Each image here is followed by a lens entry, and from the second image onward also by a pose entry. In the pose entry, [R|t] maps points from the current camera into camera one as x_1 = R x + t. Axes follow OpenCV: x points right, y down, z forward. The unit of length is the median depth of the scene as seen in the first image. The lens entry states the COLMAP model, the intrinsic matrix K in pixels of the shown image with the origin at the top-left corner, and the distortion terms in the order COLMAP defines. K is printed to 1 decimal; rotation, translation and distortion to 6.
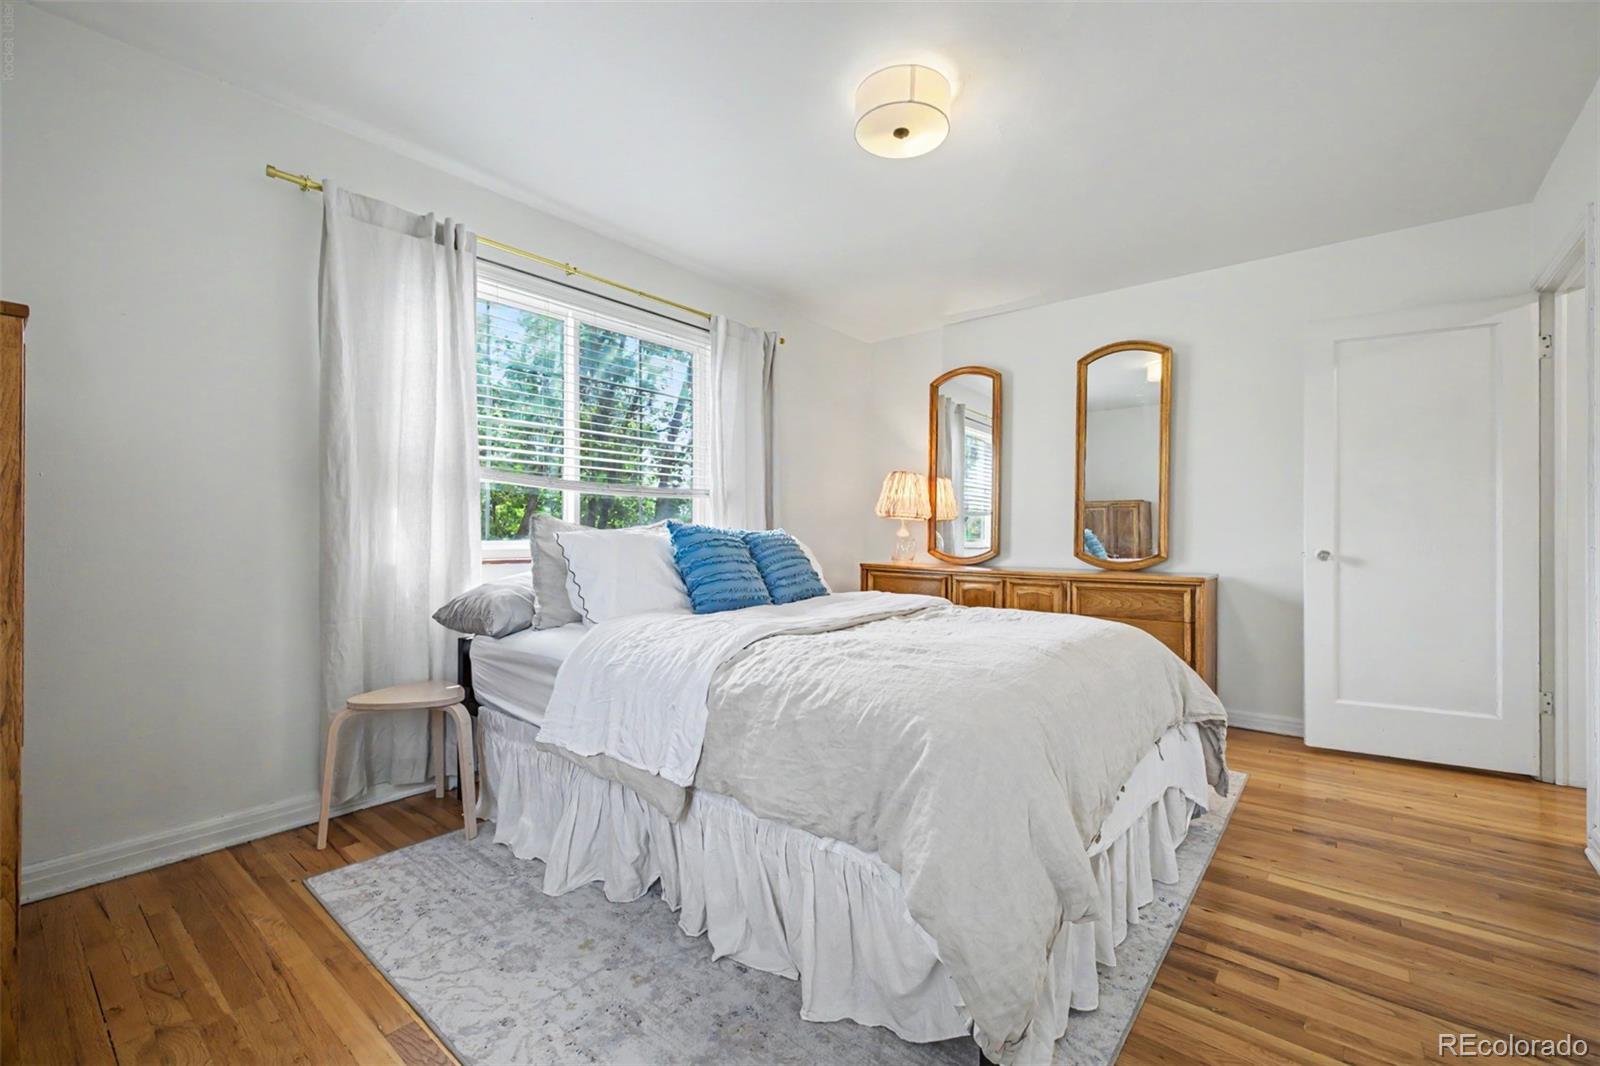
lens RADIAL K [[692.9, 0, 794.3], [0, 692.9, 511.9], [0, 0, 1]] dist [0.012093, 0.000060]
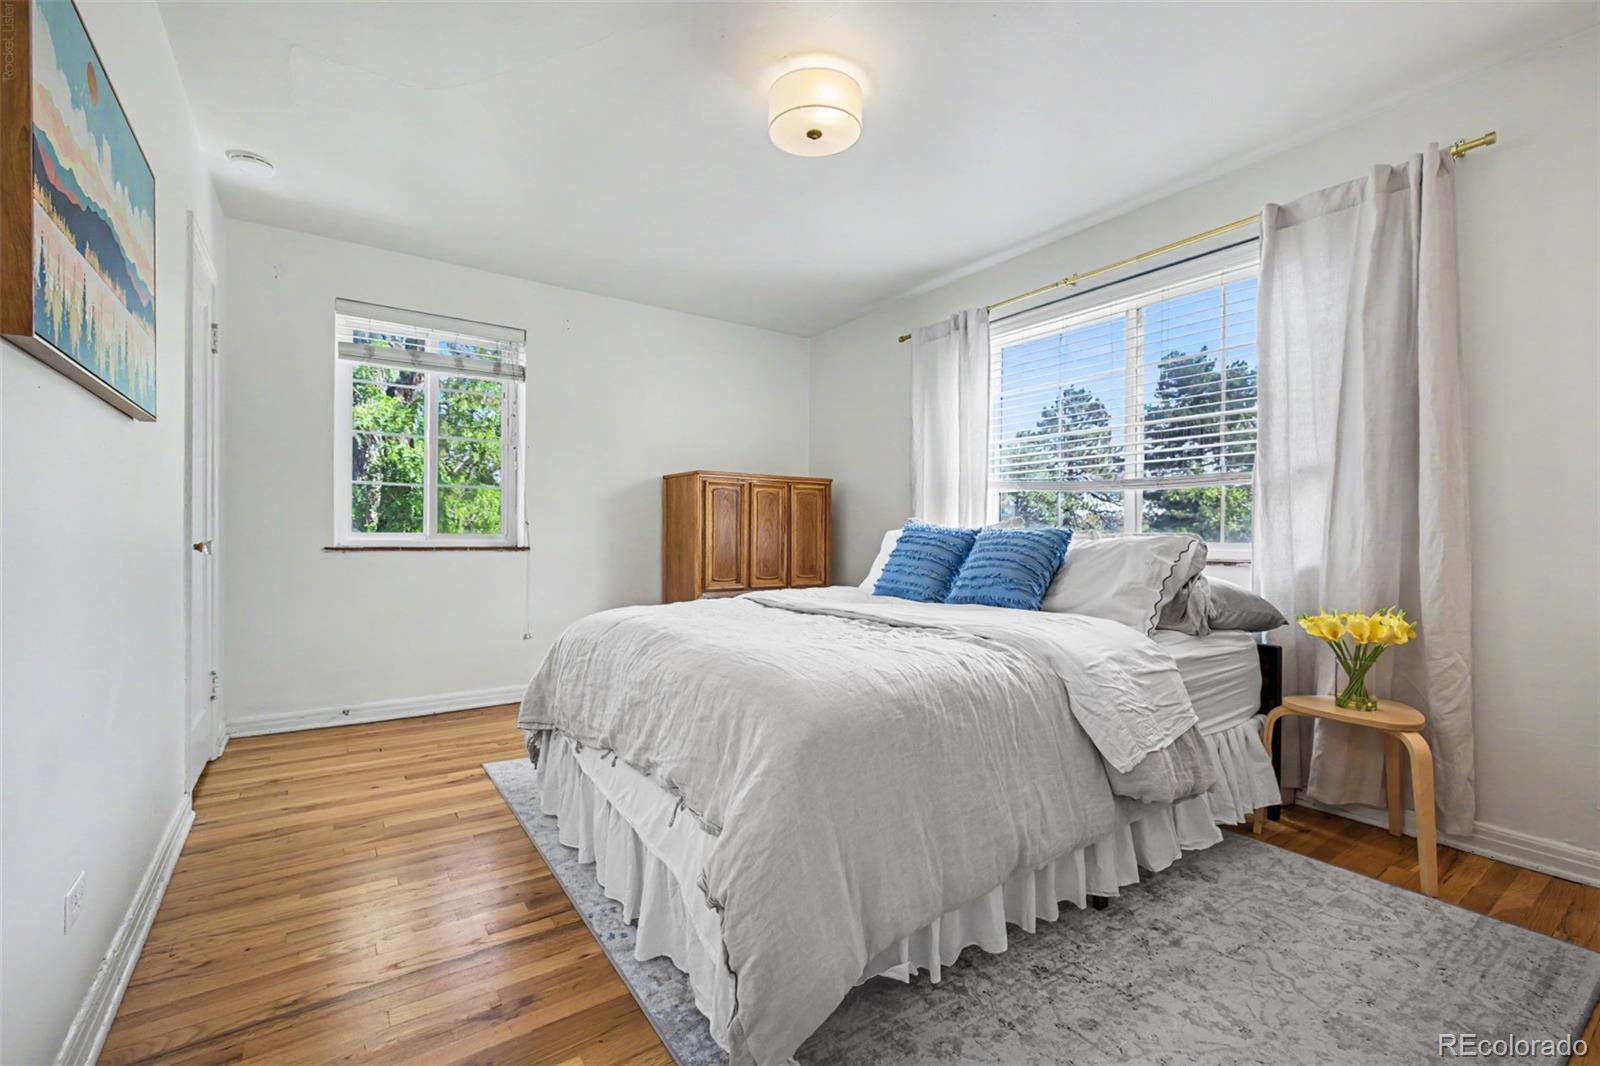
lens RADIAL K [[680.0, 0, 826.4], [0, 680.0, 530.1], [0, 0, 1]] dist [-0.000309, -0.000039]
pose [[-0.244992, 0.005325, -0.969511, 1.089027], [0.031253, 0.999509, -0.002408, 0.035118], [0.969021, -0.030890, -0.245038, 1.230830]]
